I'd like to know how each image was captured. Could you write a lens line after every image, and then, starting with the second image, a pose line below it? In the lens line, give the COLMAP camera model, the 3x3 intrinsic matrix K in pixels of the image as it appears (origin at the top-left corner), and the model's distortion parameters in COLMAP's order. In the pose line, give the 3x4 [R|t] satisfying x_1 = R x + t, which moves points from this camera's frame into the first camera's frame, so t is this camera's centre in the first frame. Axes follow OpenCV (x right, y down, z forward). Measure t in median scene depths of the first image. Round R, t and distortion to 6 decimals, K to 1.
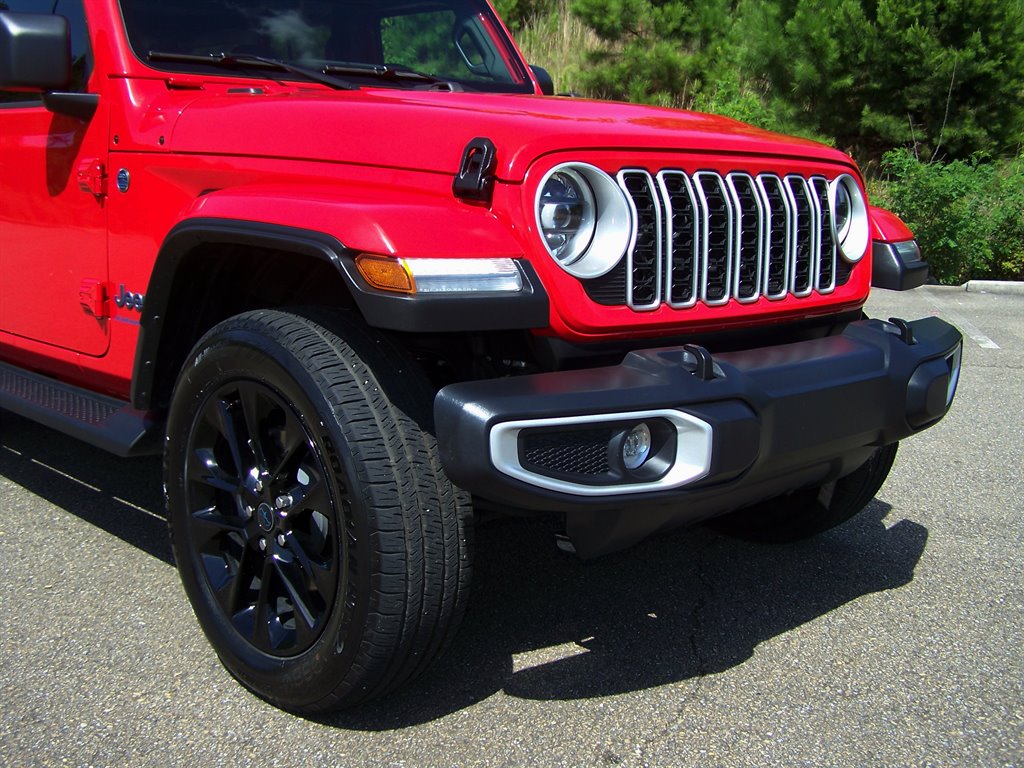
lens RADIAL K [[1178.7, 0, 495.4], [0, 1178.7, 413.4], [0, 0, 1]] dist [-0.197028, 0.373911]
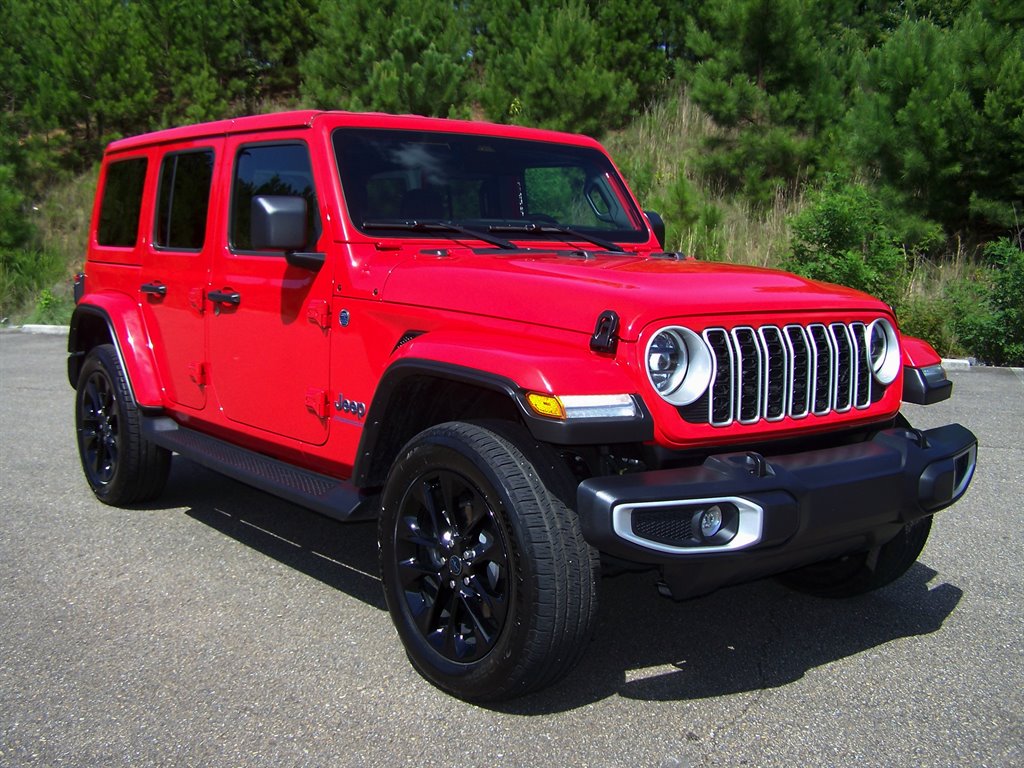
lens RADIAL K [[1178.7, 0, 495.4], [0, 1178.7, 413.4], [0, 0, 1]] dist [-0.197028, 0.373911]
pose [[0.994896, 0.012530, -0.100126, -0.004306], [-0.018248, 0.998241, -0.056401, -0.016420], [0.099243, 0.057940, 0.993375, -0.419145]]
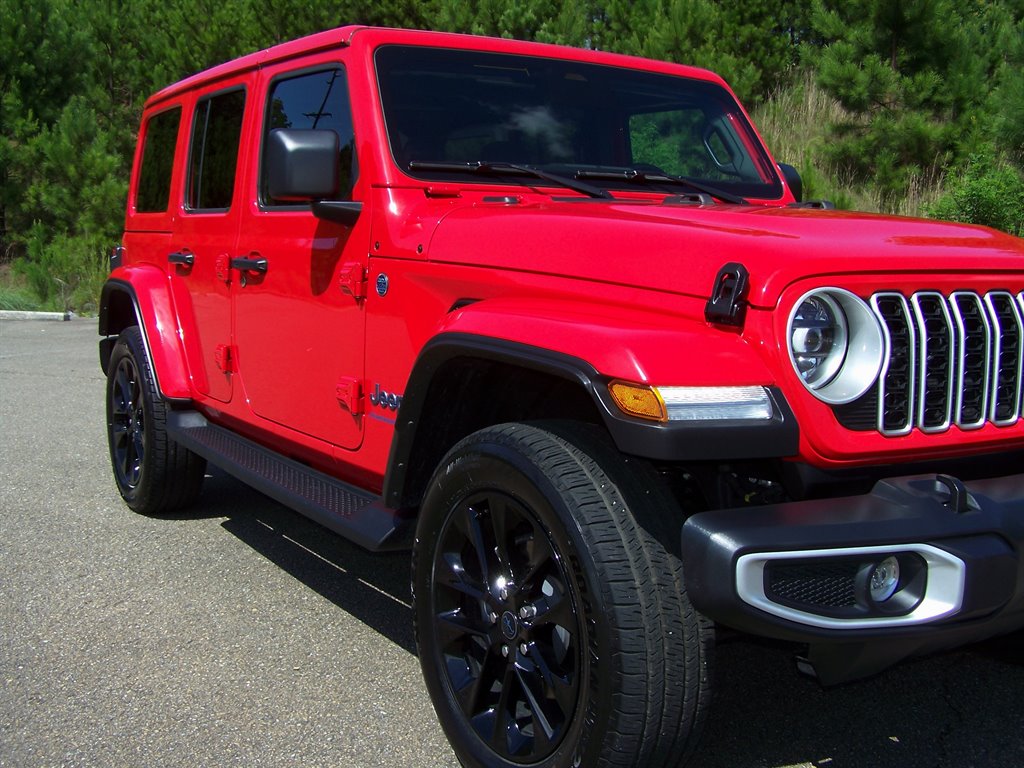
lens RADIAL K [[1178.7, 0, 495.4], [0, 1178.7, 413.4], [0, 0, 1]] dist [-0.197028, 0.373911]
pose [[0.979885, 0.027028, -0.197724, -0.009818], [-0.038116, 0.997894, -0.052491, -0.039496], [0.195889, 0.058972, 0.978851, -0.016979]]
